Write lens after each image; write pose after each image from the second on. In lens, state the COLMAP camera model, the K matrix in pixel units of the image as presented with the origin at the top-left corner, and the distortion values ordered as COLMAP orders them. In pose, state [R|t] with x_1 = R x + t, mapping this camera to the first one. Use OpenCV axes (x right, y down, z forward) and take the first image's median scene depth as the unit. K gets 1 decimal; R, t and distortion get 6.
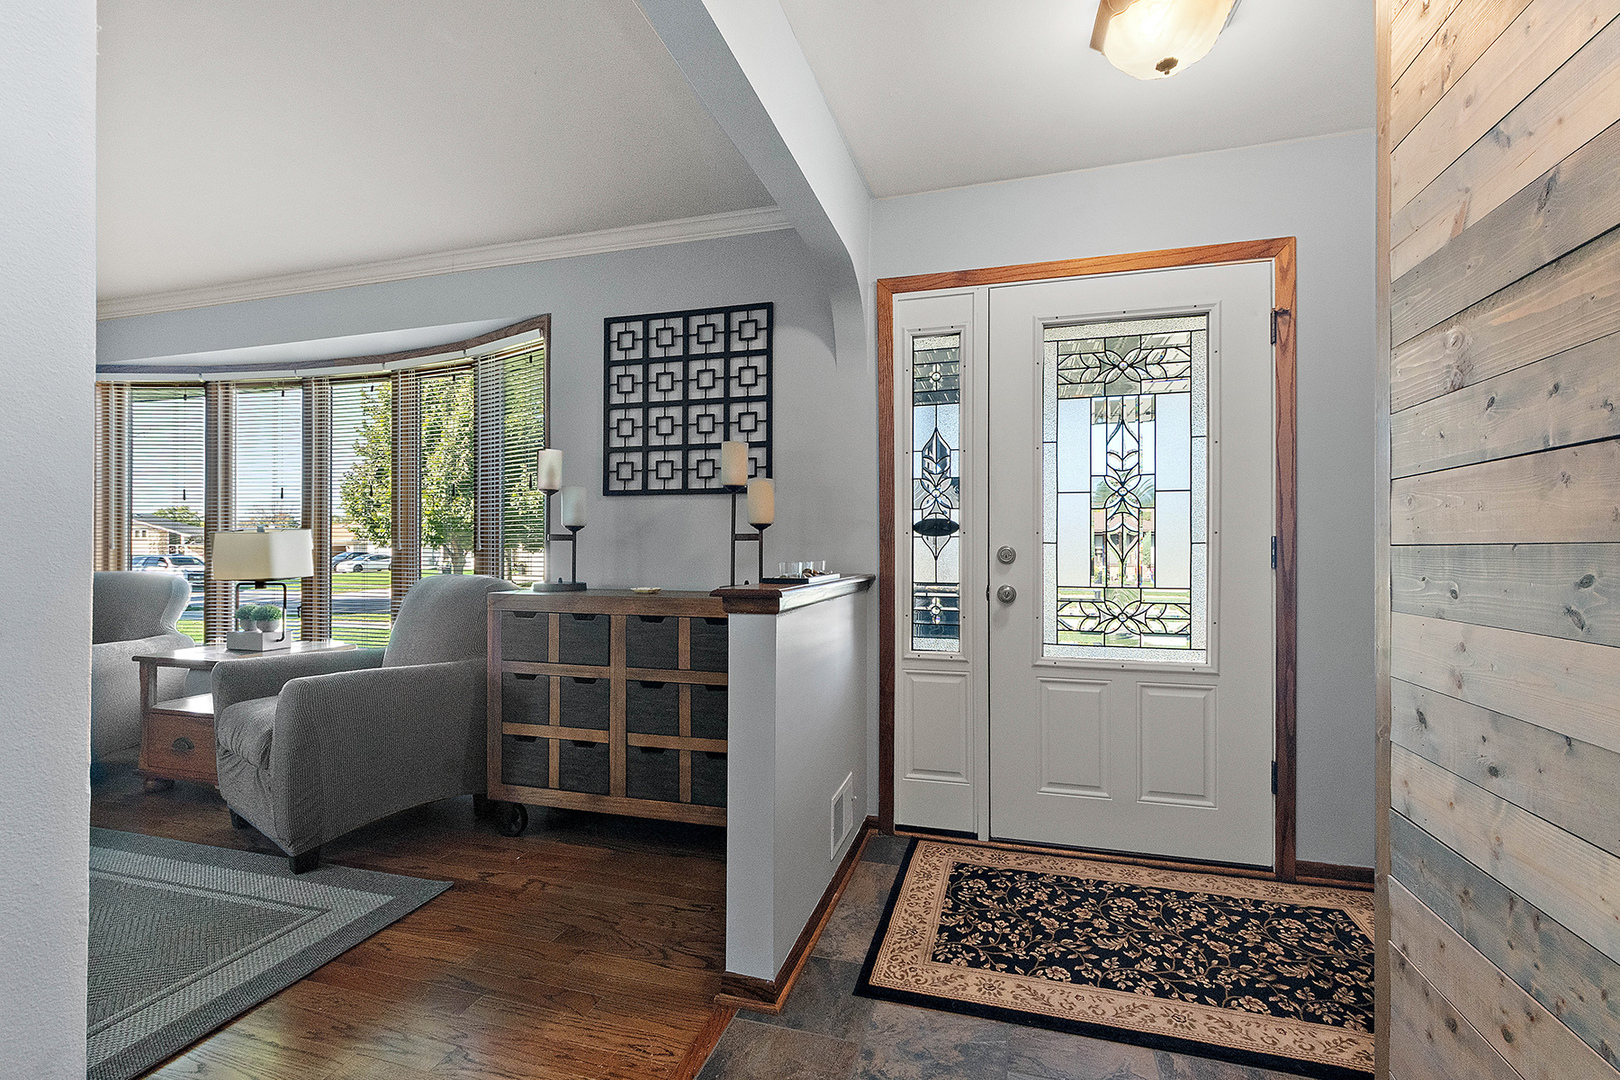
lens RADIAL K [[725.8, 0, 803.8], [0, 725.8, 543.7], [0, 0, 1]] dist [0.000082, -0.000006]
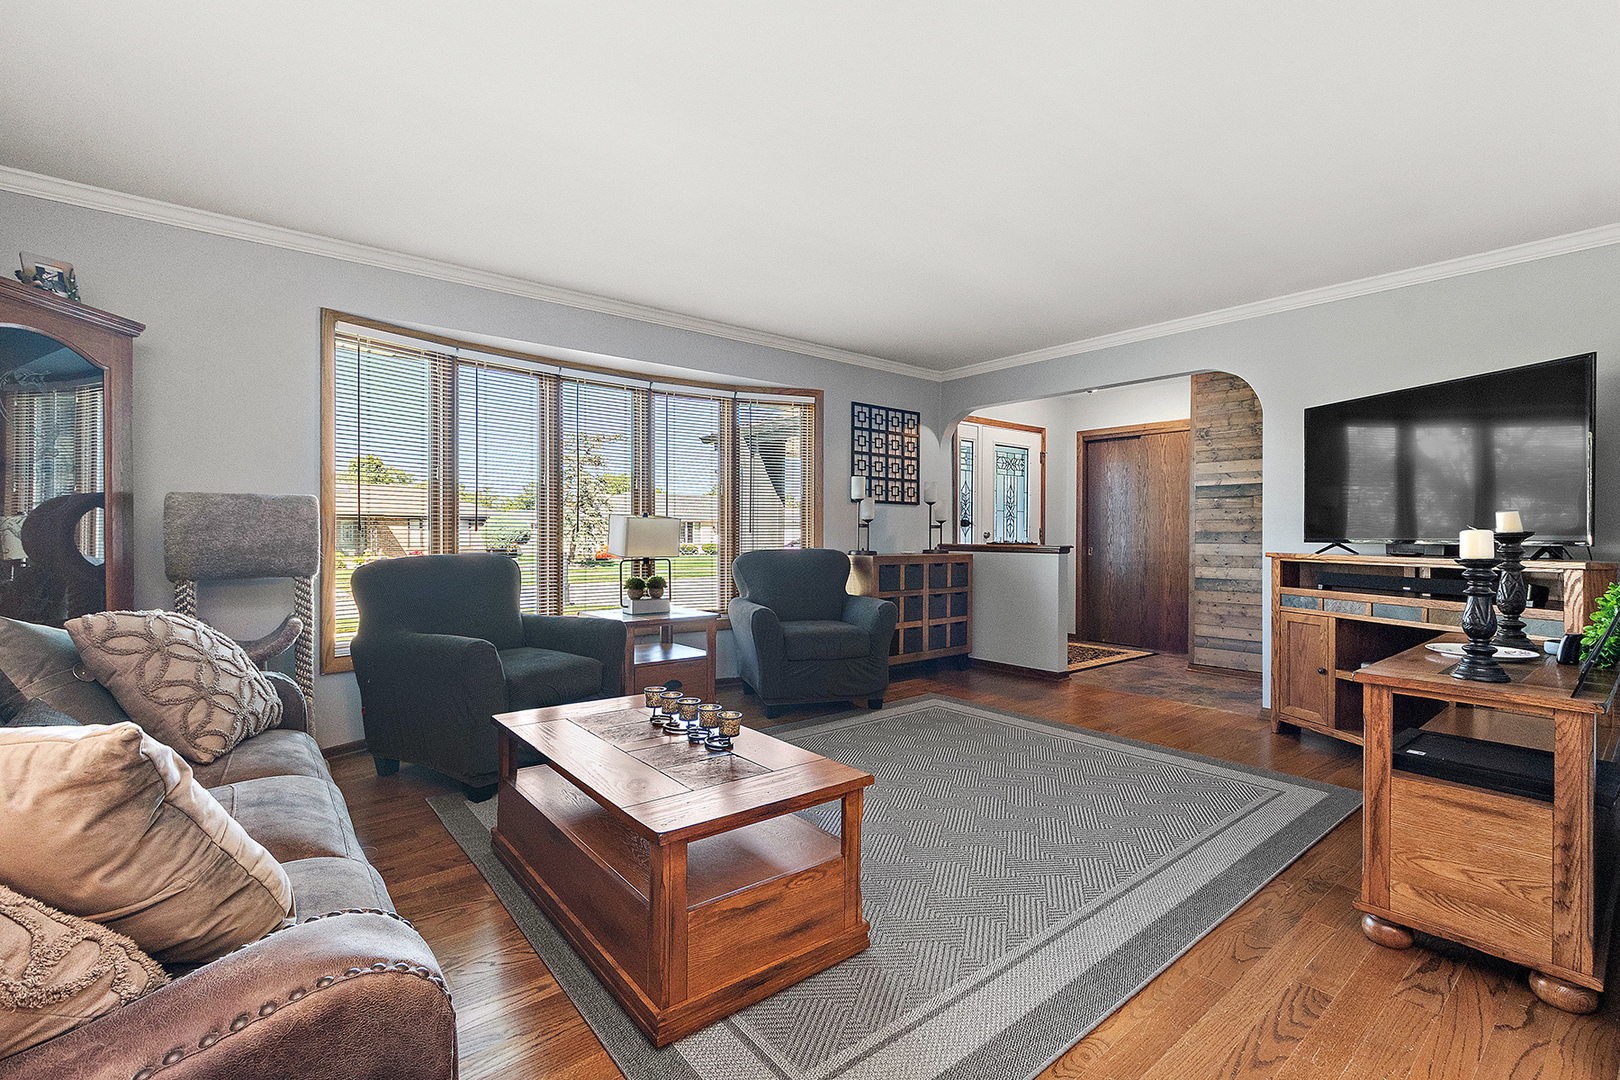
lens RADIAL K [[725.8, 0, 803.8], [0, 725.8, 543.7], [0, 0, 1]] dist [0.000082, -0.000006]
pose [[0.569647, -0.009771, 0.821831, -1.790902], [-0.006008, 0.999853, 0.016052, 0.007386], [-0.821867, -0.014082, 0.569505, 0.087277]]
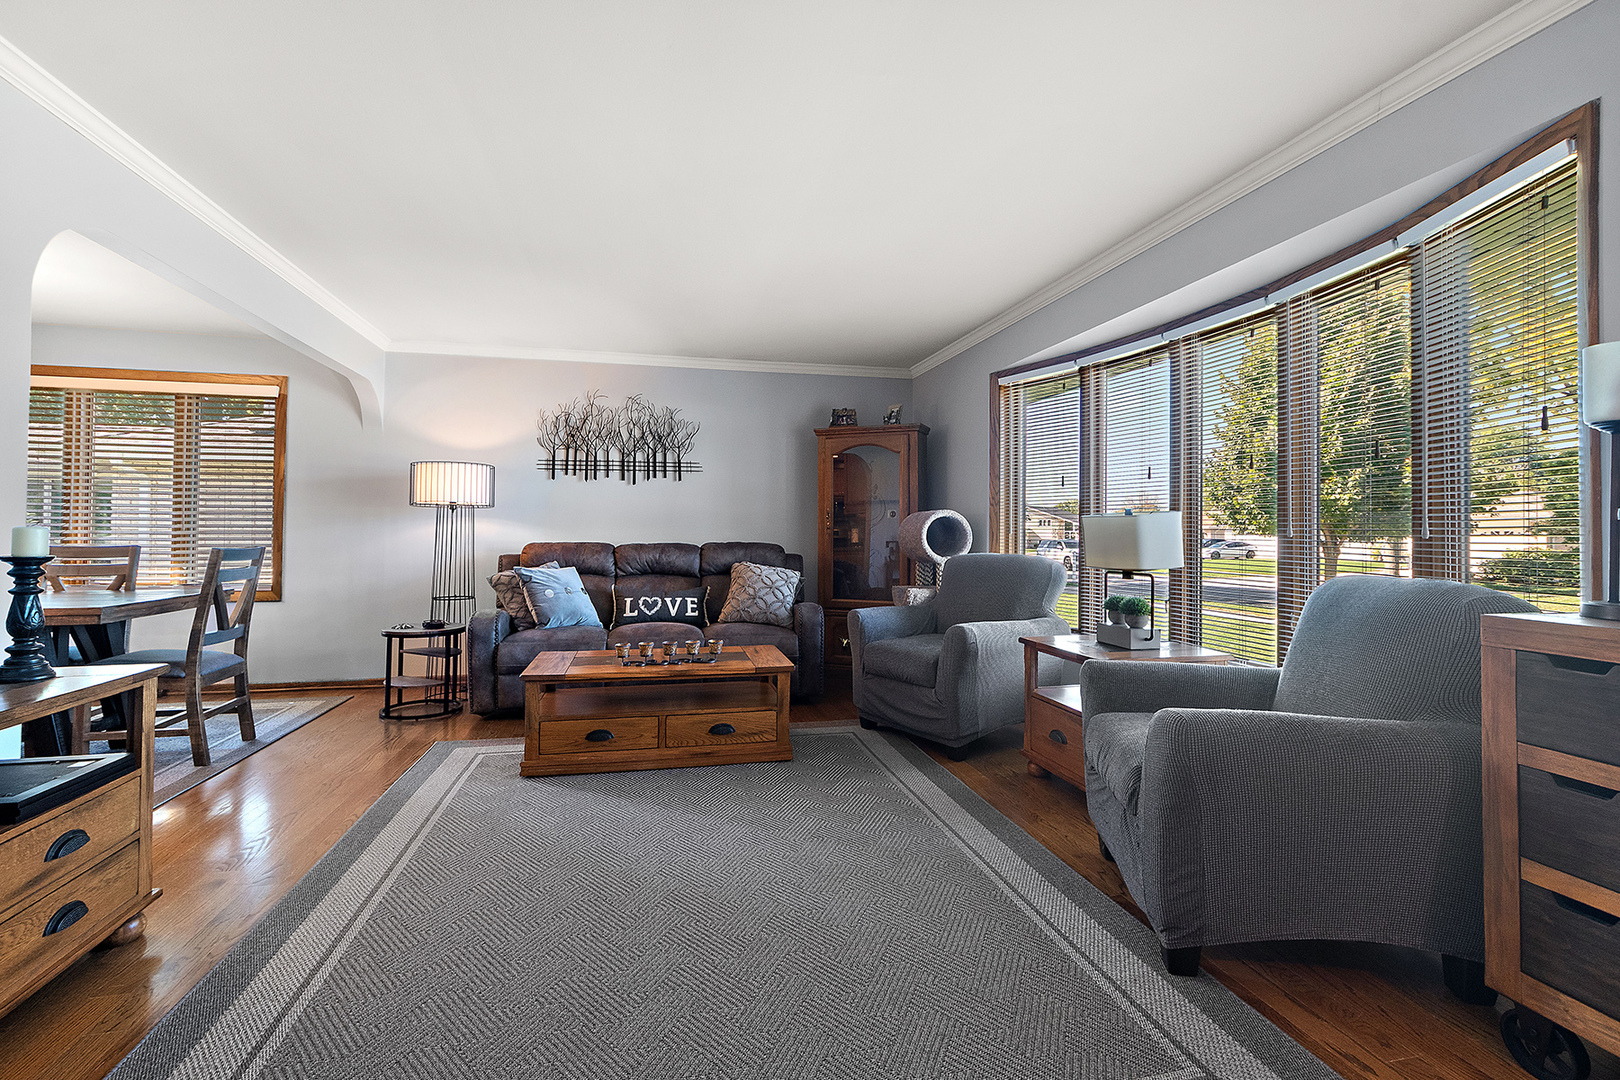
lens RADIAL K [[722.8, 0, 797.9], [0, 722.8, 521.7], [0, 0, 1]] dist [-0.005480, -0.000105]
pose [[0.477248, -0.008645, -0.878726, -0.173178], [-0.002541, 0.999934, -0.011218, 0.003416], [0.878765, 0.007586, 0.477194, 0.234193]]
